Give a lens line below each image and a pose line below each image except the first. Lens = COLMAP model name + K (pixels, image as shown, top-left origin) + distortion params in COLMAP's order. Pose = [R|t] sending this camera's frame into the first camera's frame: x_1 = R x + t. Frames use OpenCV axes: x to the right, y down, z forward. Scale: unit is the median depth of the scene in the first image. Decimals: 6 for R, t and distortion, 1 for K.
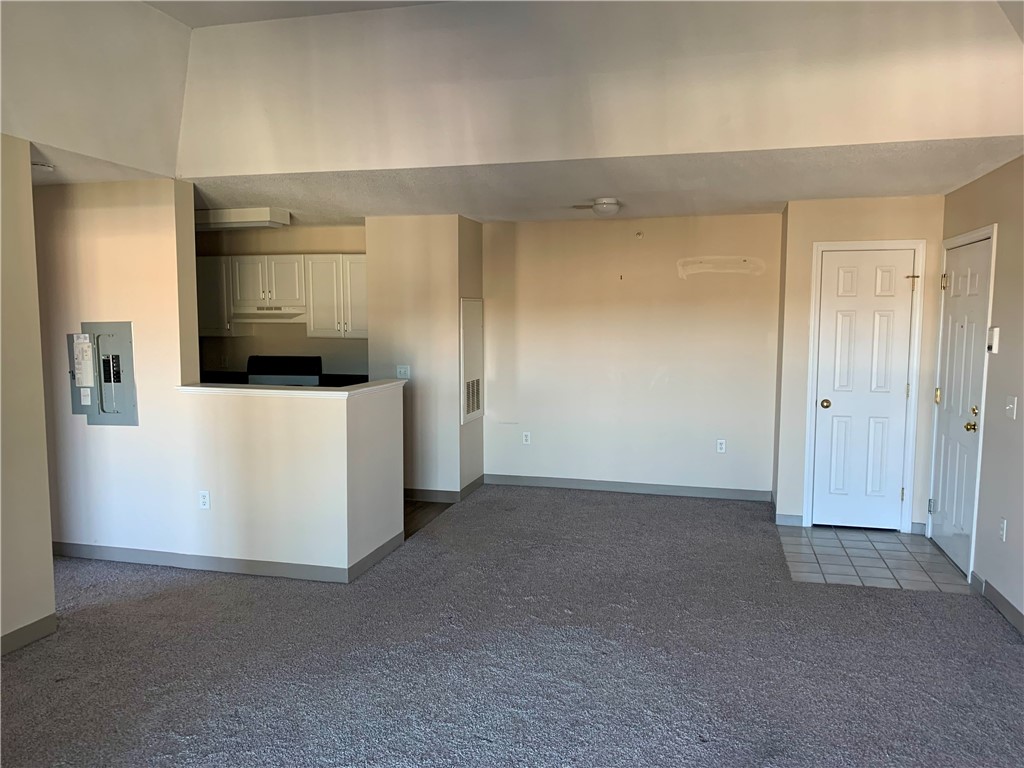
lens RADIAL K [[785.3, 0, 501.7], [0, 785.3, 385.6], [0, 0, 1]] dist [0.068295, -0.089127]
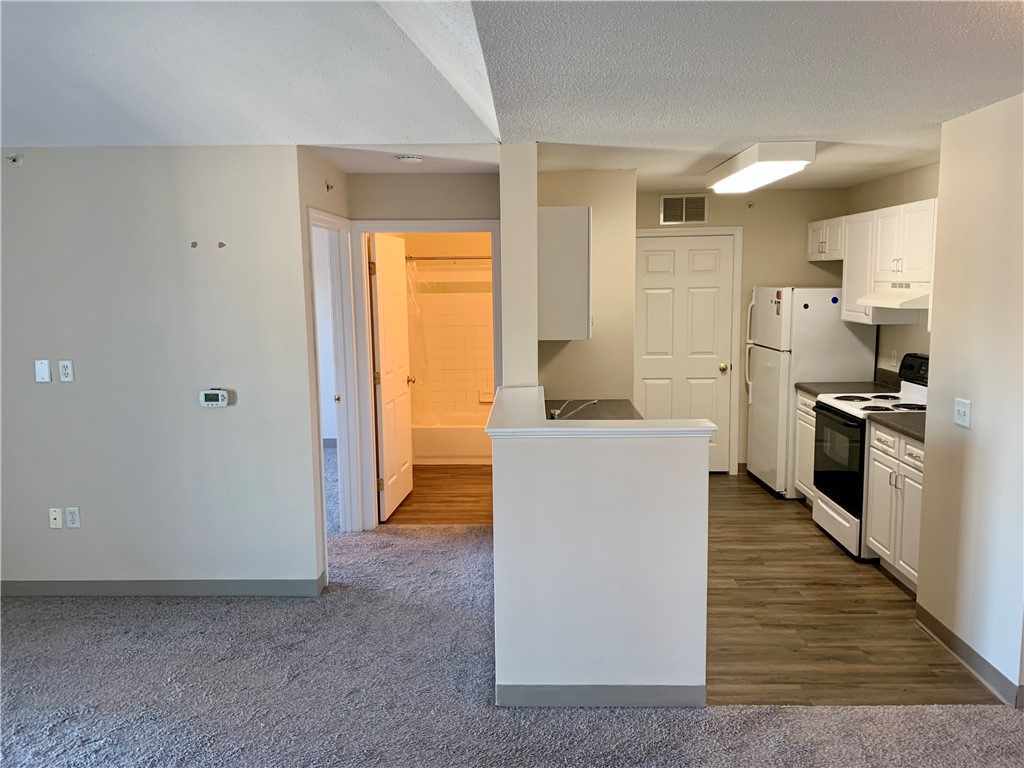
lens RADIAL K [[785.3, 0, 518.3], [0, 785.3, 375.2], [0, 0, 1]] dist [0.068295, -0.089127]
pose [[0.246332, 0.116074, -0.962209, 0.367764], [-0.073498, 0.992181, 0.100874, -0.088494], [0.966395, 0.045872, 0.252937, 0.697698]]
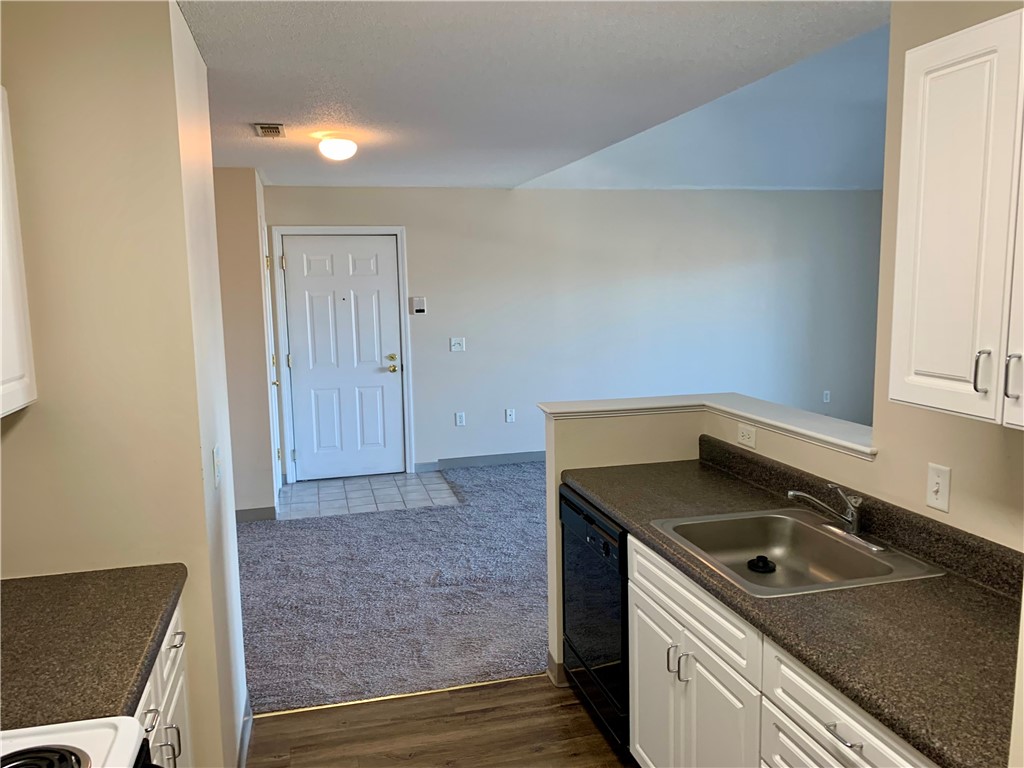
lens RADIAL K [[785.3, 0, 503.1], [0, 785.3, 387.6], [0, 0, 1]] dist [0.068295, -0.089127]
pose [[-0.488869, -0.112182, 0.865114, -0.609491], [0.095889, 0.978778, 0.181107, -0.127791], [-0.867071, 0.171492, -0.467738, 1.262743]]
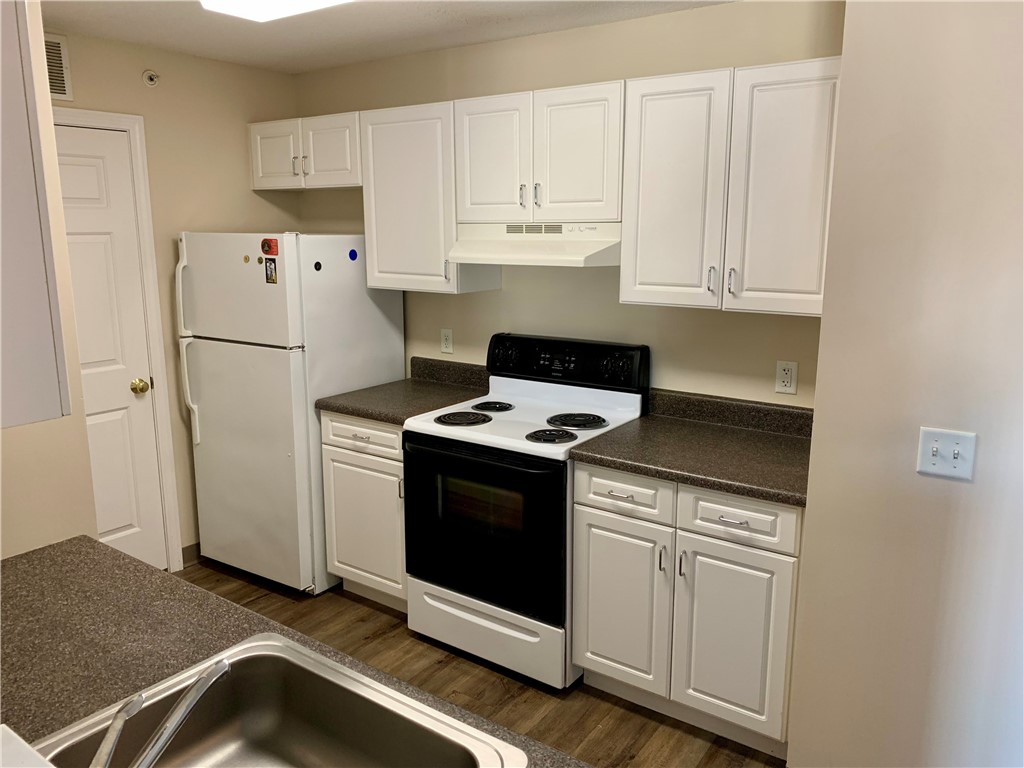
lens RADIAL K [[785.3, 0, 511.9], [0, 785.3, 373.6], [0, 0, 1]] dist [0.068295, -0.089127]
pose [[0.937328, 0.062311, -0.342832, -0.213625], [-0.027814, 0.994121, 0.104638, -0.087006], [0.347337, -0.088545, 0.933551, 0.810668]]
